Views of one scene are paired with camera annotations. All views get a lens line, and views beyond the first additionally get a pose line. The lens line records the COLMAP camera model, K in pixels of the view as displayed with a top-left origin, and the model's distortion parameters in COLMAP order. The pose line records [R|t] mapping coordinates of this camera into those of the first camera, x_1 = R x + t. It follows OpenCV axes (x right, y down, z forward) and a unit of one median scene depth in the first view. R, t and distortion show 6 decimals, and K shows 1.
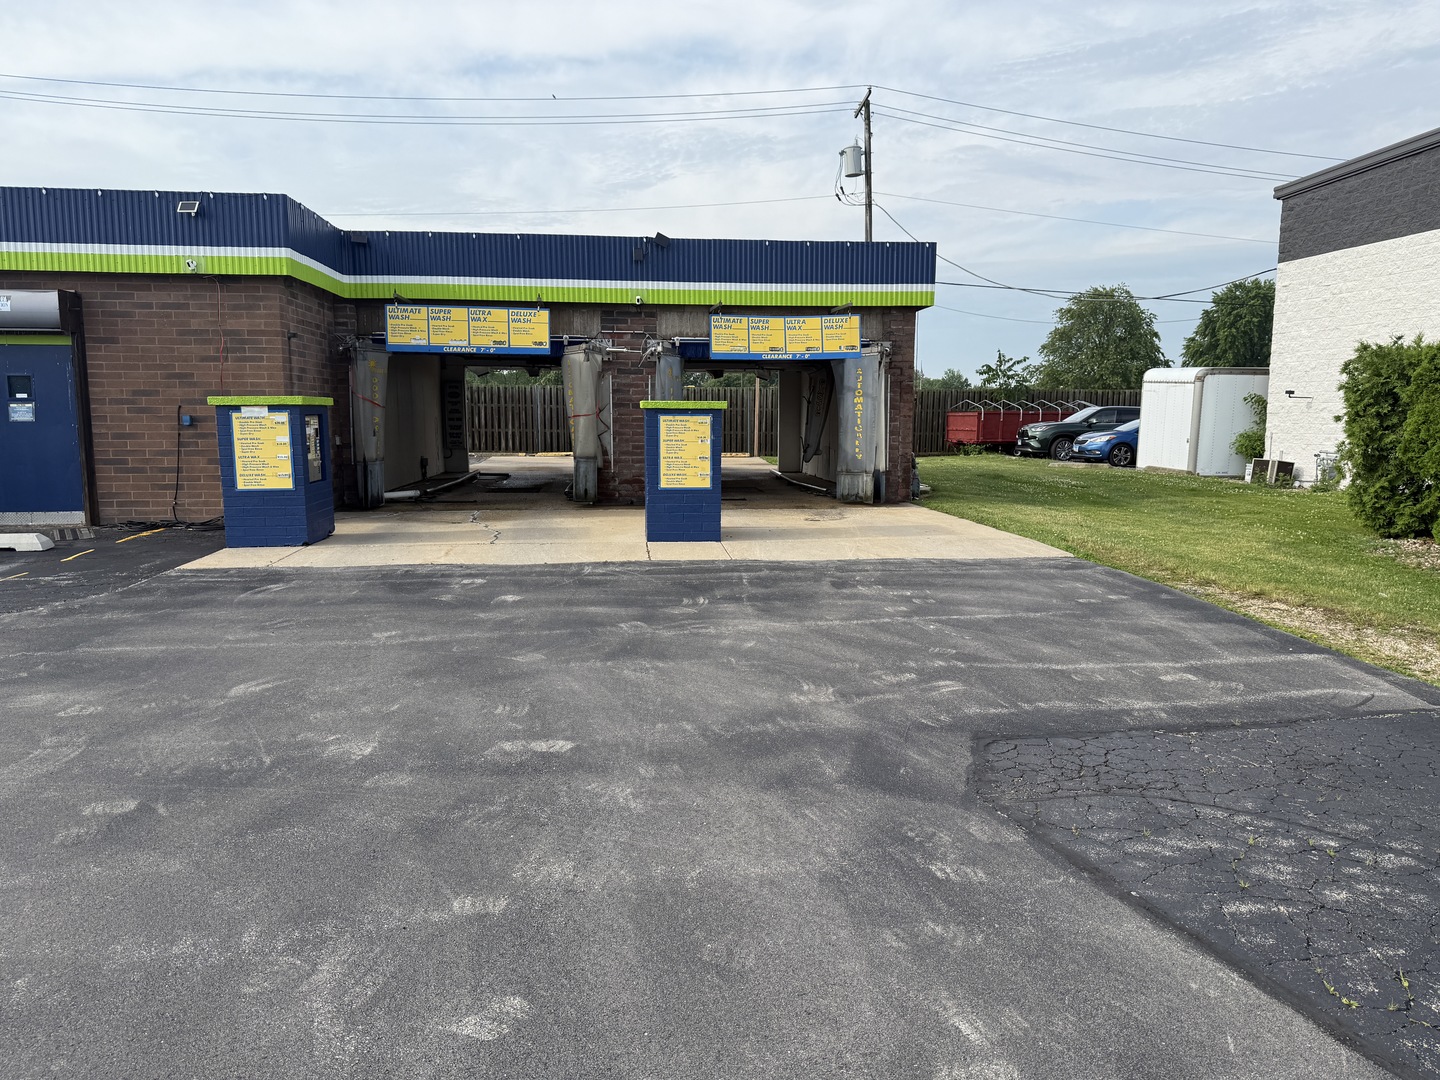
lens RADIAL K [[1000.1, 0, 715.9], [0, 1000.1, 552.6], [0, 0, 1]] dist [0.078809, -0.112274]
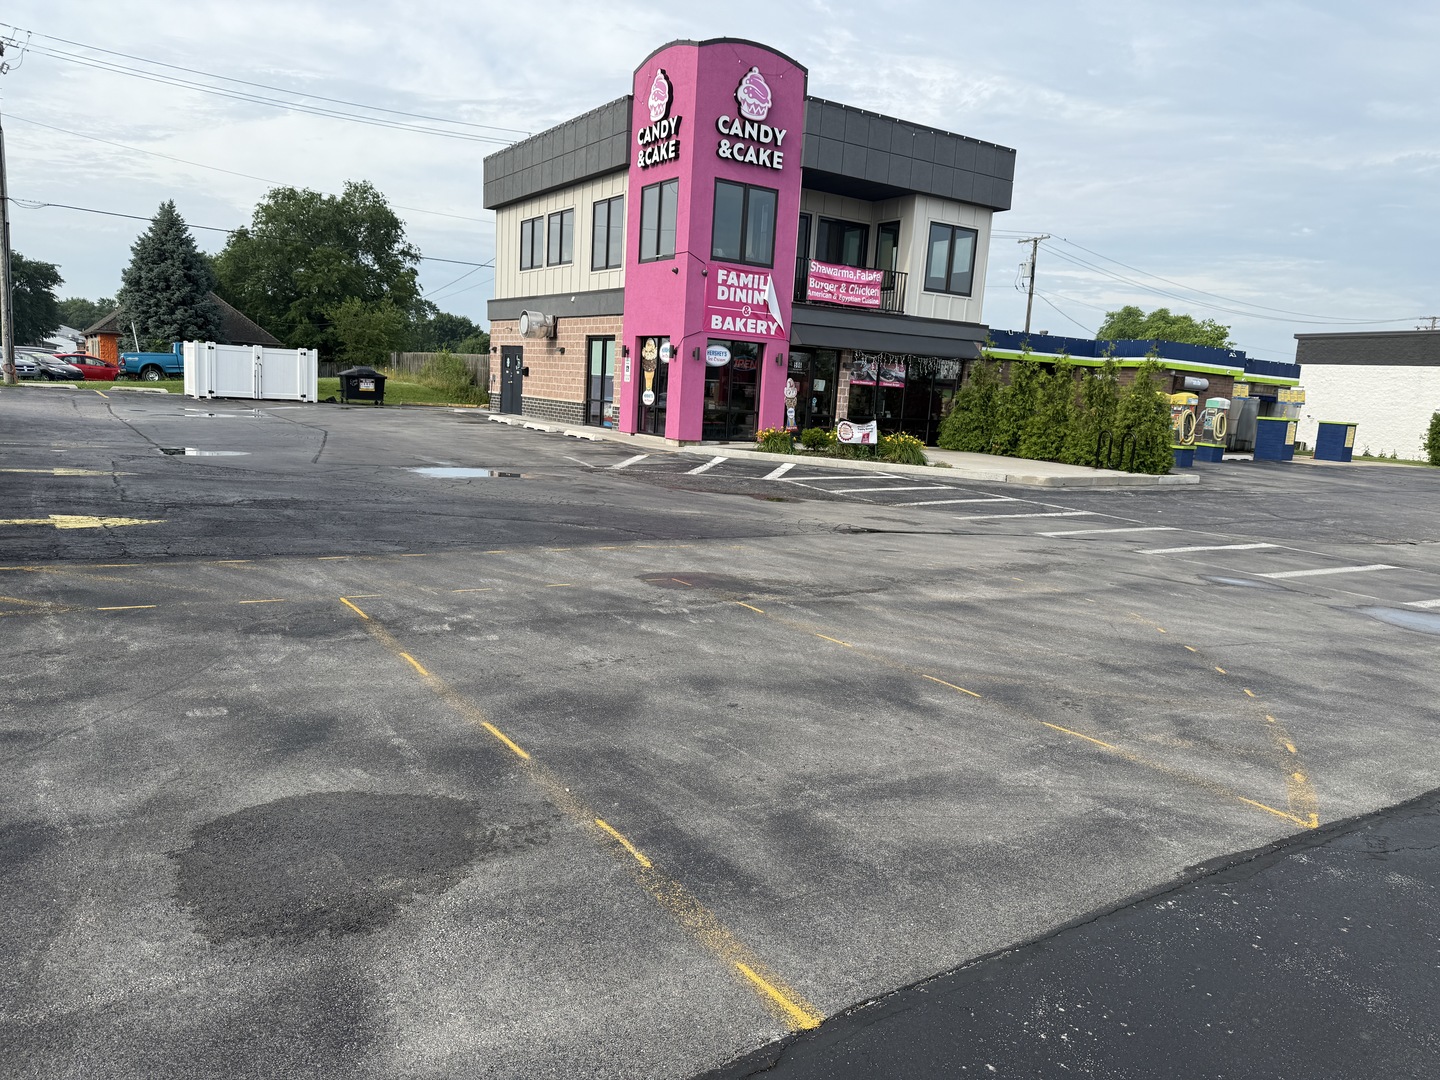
lens RADIAL K [[982.7, 0, 724.7], [0, 982.7, 541.3], [0, 0, 1]] dist [0.128017, -0.172326]
pose [[0.888983, -0.017611, 0.457602, -3.234645], [0.004785, 0.999563, 0.029173, 0.140466], [-0.457915, -0.023745, 0.888679, -1.037627]]
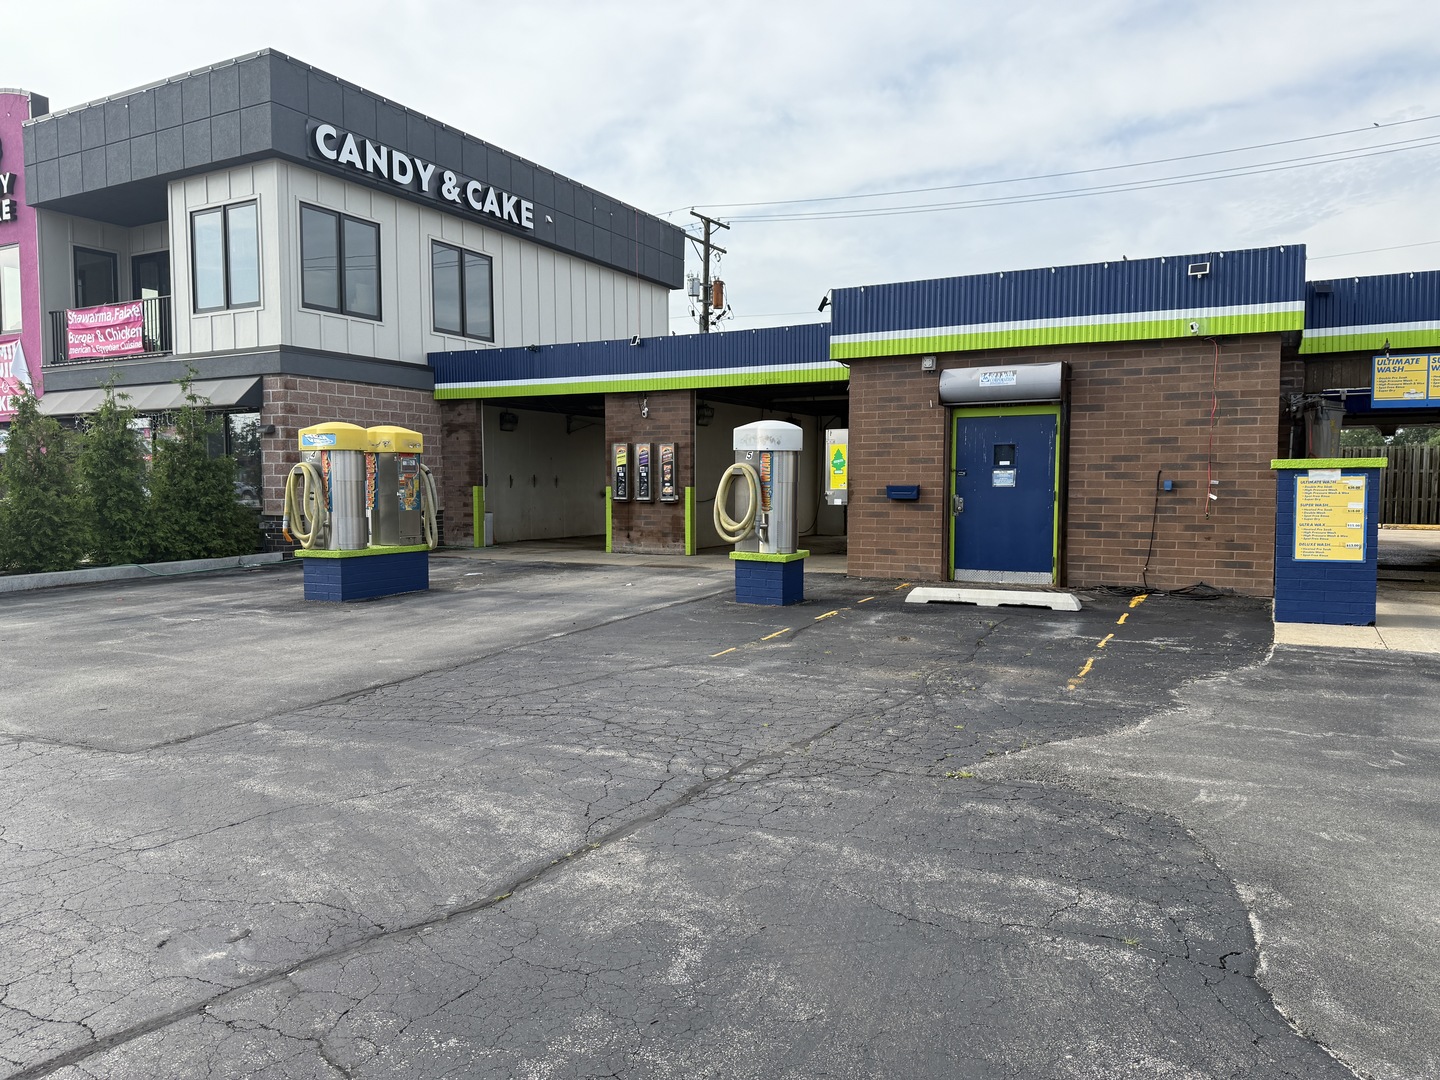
lens RADIAL K [[999.2, 0, 727.1], [0, 999.2, 542.8], [0, 0, 1]] dist [0.145415, -0.255209]
pose [[0.832643, 0.031197, -0.552931, -0.330288], [-0.073119, 0.995865, -0.053920, 0.008557], [0.548962, 0.085326, 0.831481, -0.044794]]
